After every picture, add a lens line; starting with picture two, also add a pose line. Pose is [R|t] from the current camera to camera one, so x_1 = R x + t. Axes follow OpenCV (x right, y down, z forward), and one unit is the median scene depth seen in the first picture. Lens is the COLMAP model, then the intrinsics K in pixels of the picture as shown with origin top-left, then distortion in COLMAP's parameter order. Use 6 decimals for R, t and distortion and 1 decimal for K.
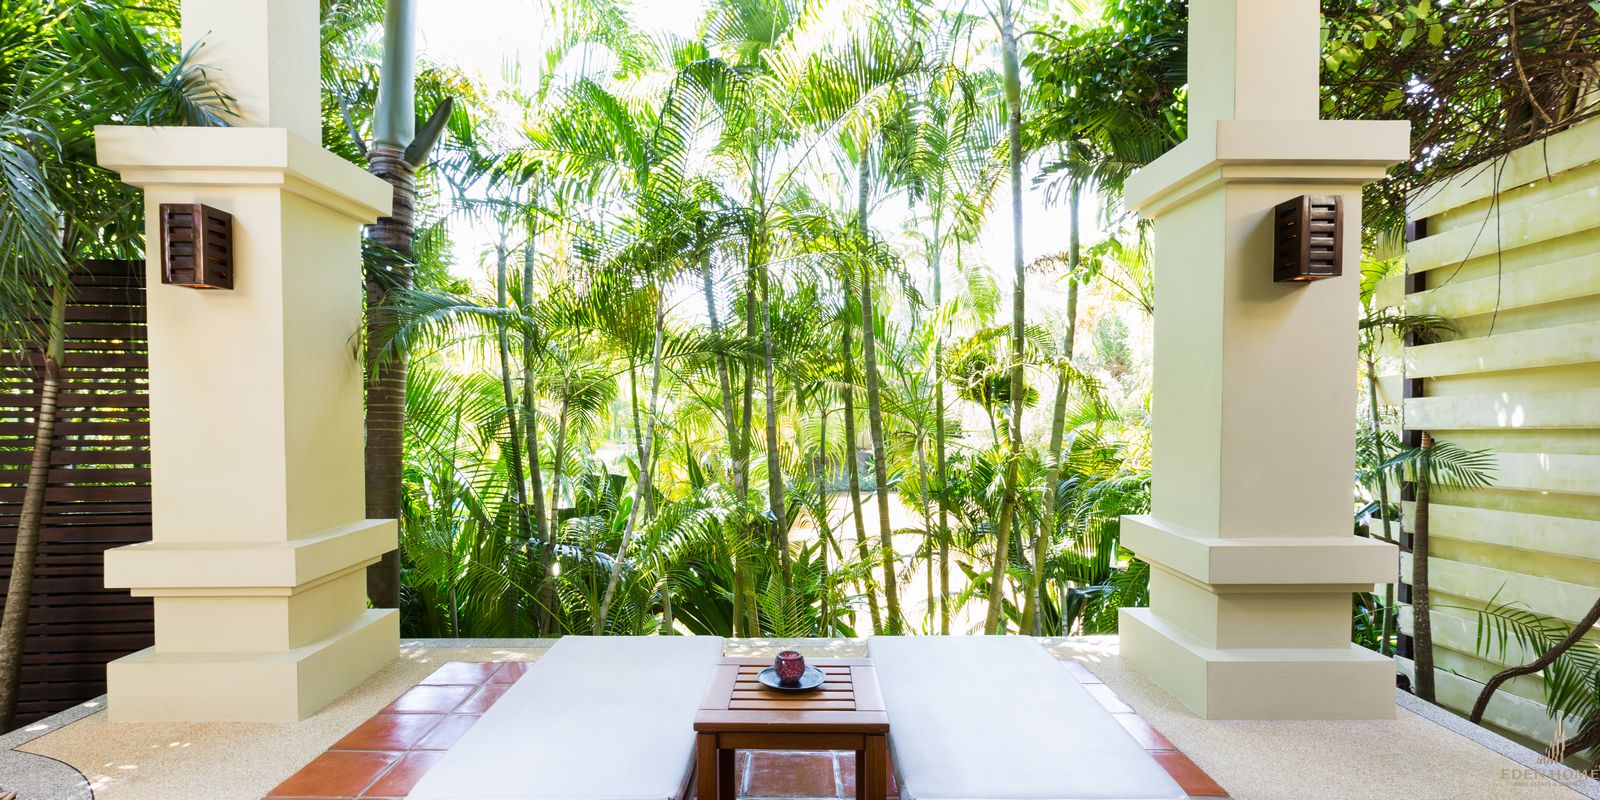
lens RADIAL K [[732.1, 0, 794.6], [0, 732.1, 429.1], [0, 0, 1]] dist [0.000779, 0.000538]
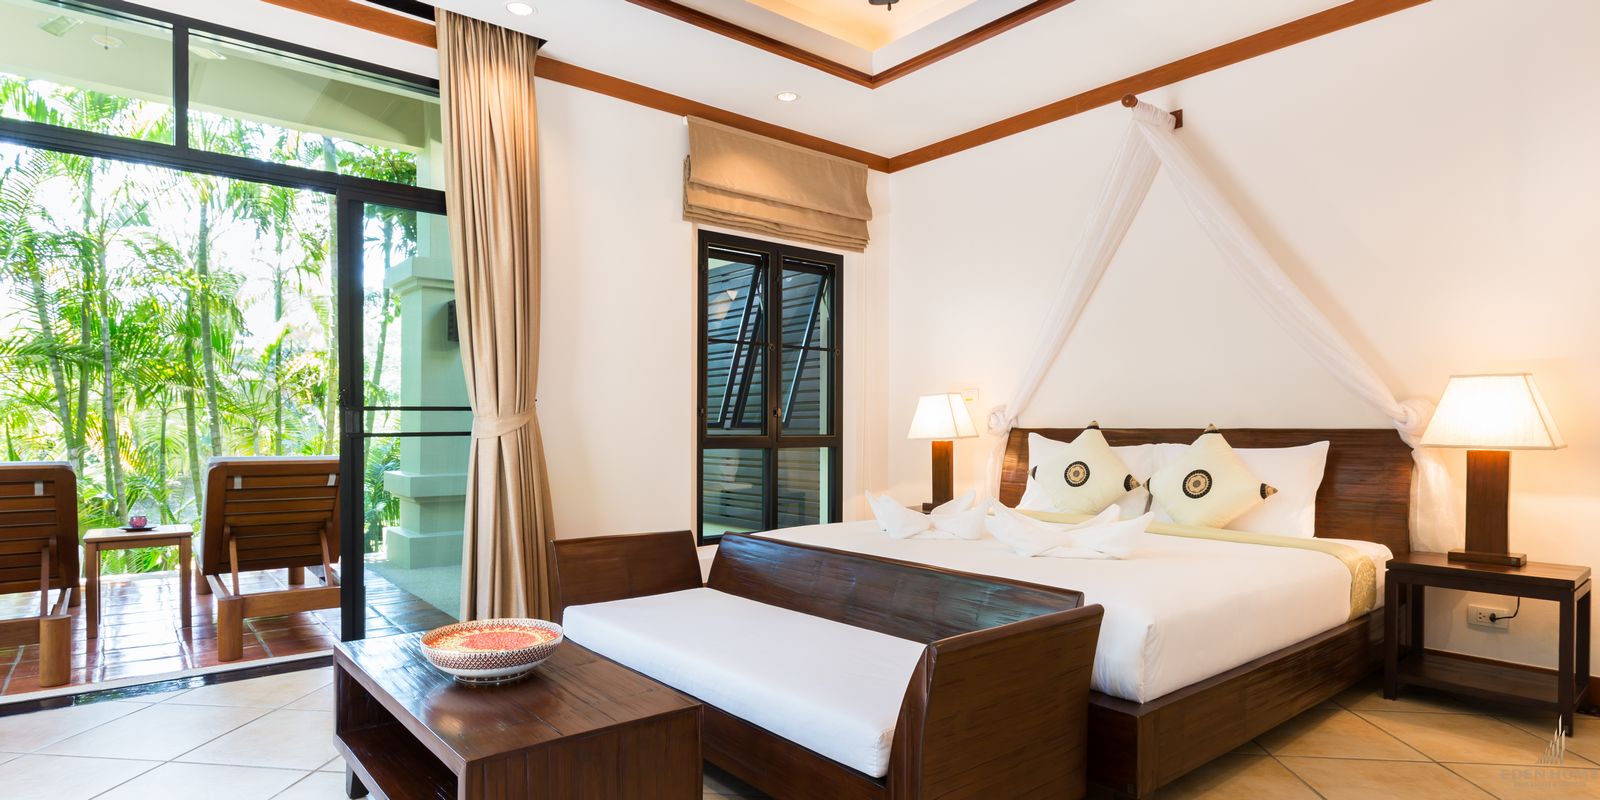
lens RADIAL K [[821.9, 0, 765.0], [0, 821.9, 420.1], [0, 0, 1]] dist [-0.007268, -0.000882]
pose [[0.779375, 0.005783, 0.626531, -0.032711], [0.017155, 0.999386, -0.030565, 0.050260], [-0.626323, 0.034569, 0.778797, -0.640159]]
